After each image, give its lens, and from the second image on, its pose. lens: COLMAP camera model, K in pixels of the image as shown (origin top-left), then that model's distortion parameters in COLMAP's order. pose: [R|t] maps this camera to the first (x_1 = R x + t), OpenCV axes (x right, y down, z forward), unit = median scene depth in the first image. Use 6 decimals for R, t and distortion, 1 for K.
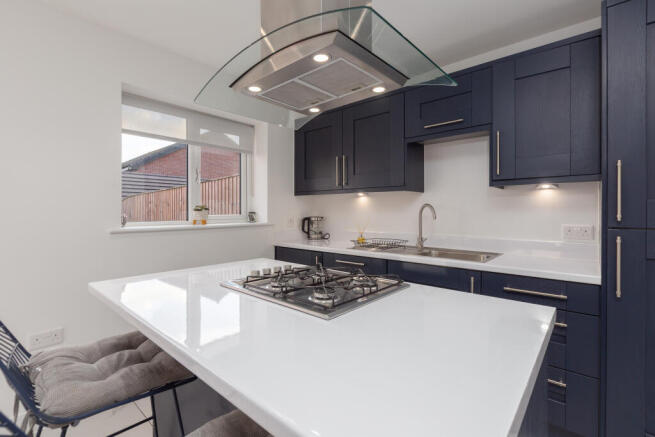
lens RADIAL K [[302.4, 0, 319.4], [0, 302.4, 204.8], [0, 0, 1]] dist [0.002717, 0.001304]
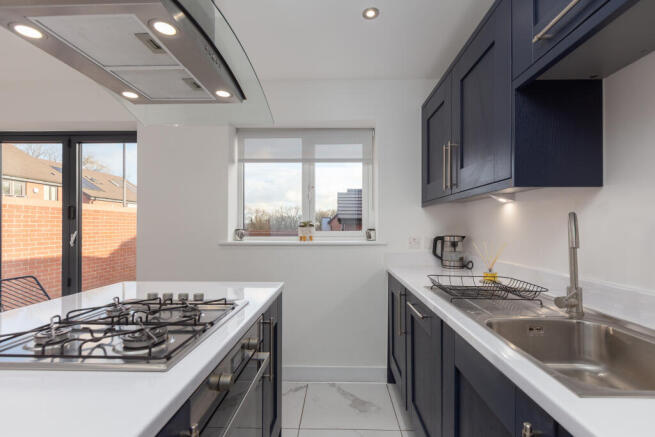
lens RADIAL K [[302.4, 0, 328.9], [0, 302.4, 223.5], [0, 0, 1]] dist [0.002717, 0.001304]
pose [[0.654318, -0.007308, -0.756185, 0.359714], [0.013200, 0.999911, 0.001758, 0.006333], [0.756105, -0.011132, 0.654356, 0.351651]]
